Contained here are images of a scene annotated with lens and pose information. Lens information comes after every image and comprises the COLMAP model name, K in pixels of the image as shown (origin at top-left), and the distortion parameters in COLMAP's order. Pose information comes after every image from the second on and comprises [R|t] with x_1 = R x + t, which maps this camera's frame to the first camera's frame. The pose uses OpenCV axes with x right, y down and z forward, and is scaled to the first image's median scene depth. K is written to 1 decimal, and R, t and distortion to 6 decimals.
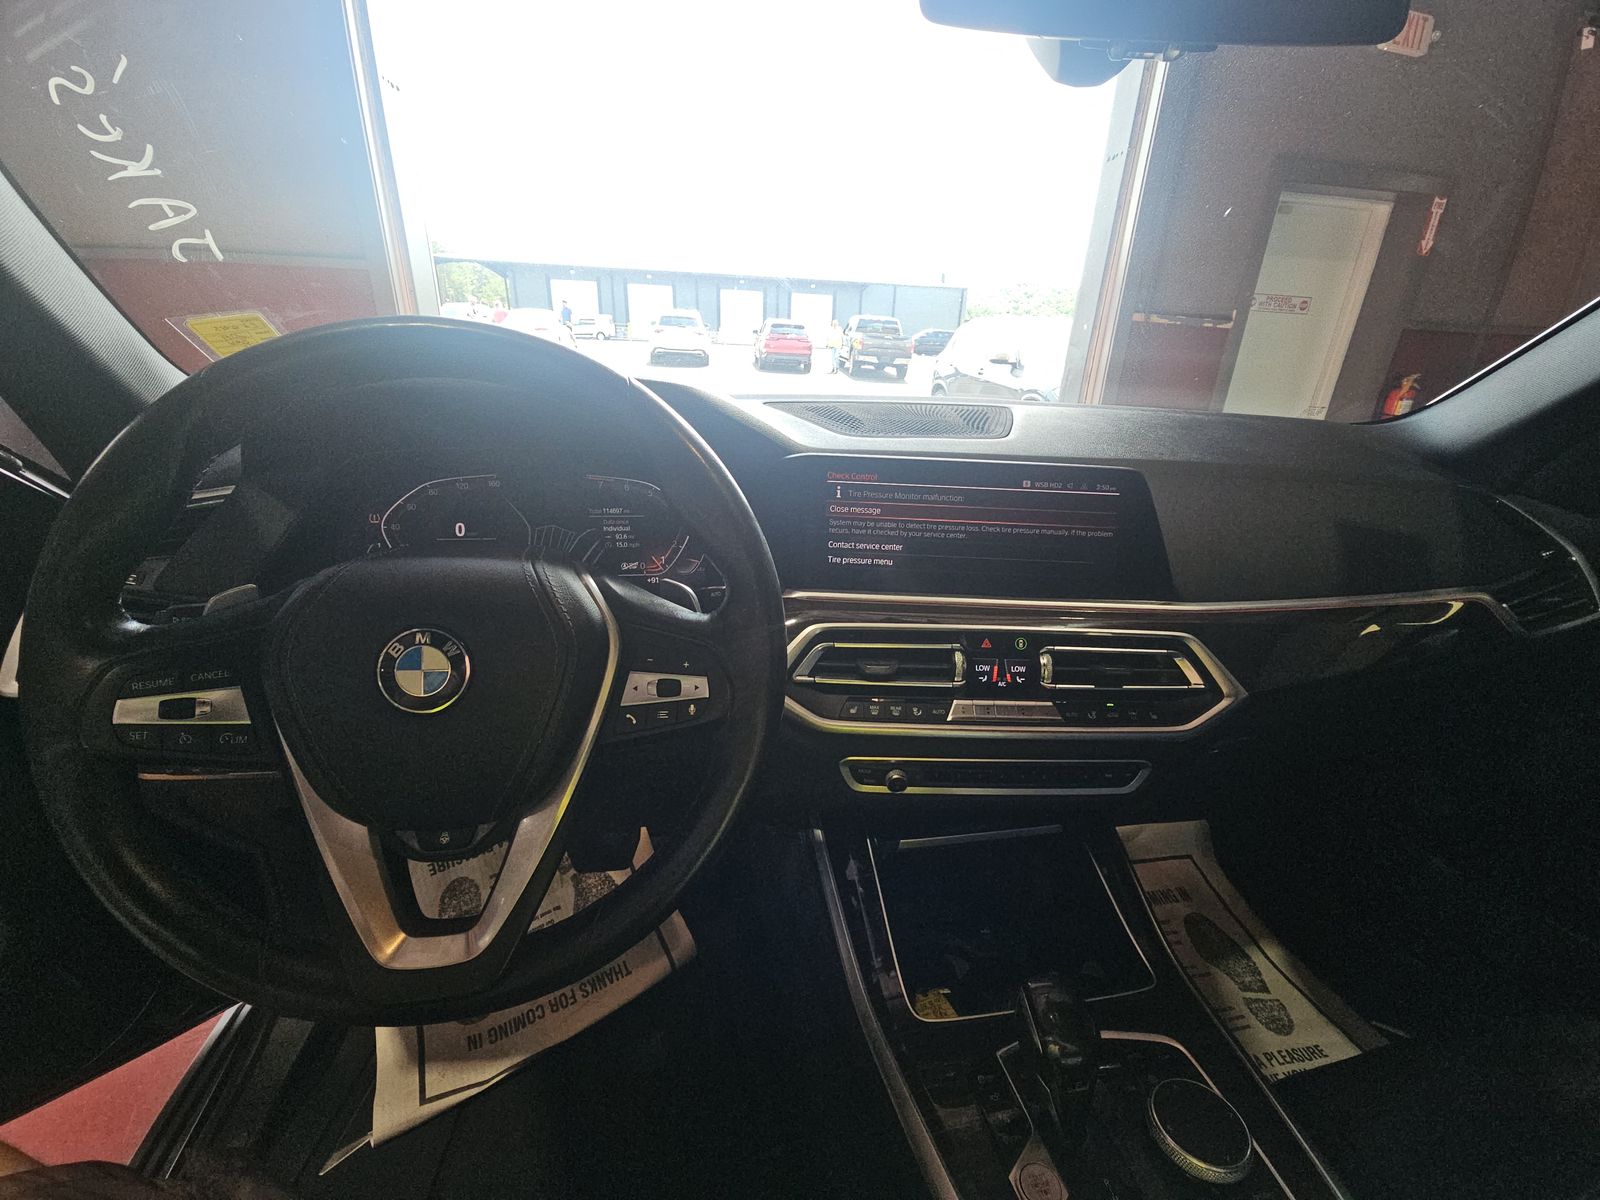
lens RADIAL K [[654.1, 0, 795.4], [0, 654.1, 609.1], [0, 0, 1]] dist [-0.001355, -0.001109]
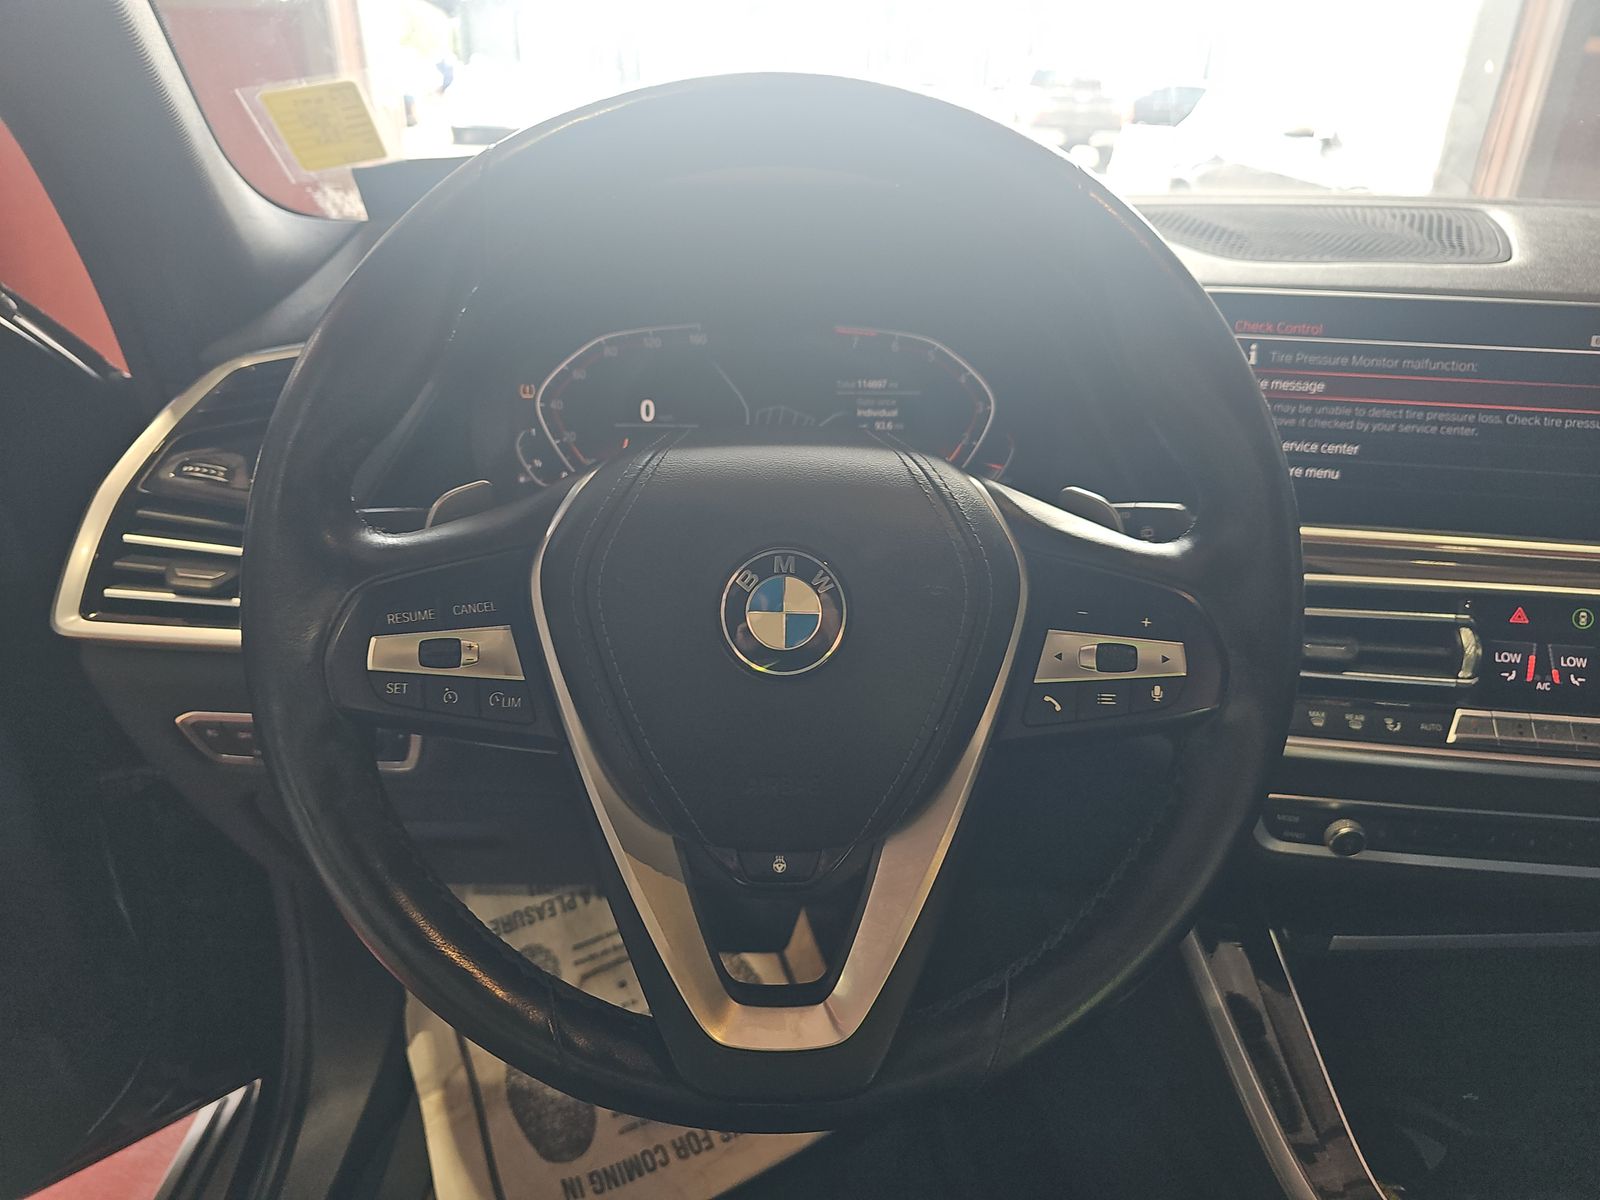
lens RADIAL K [[1068.4, 0, 790.8], [0, 1068.4, 600.0], [0, 0, 1]] dist [0.020815, -0.014182]
pose [[0.989746, 0.037039, -0.137951, -0.220112], [-0.031612, 0.998646, 0.041326, 0.018978], [0.139295, -0.036541, 0.989577, -0.042725]]
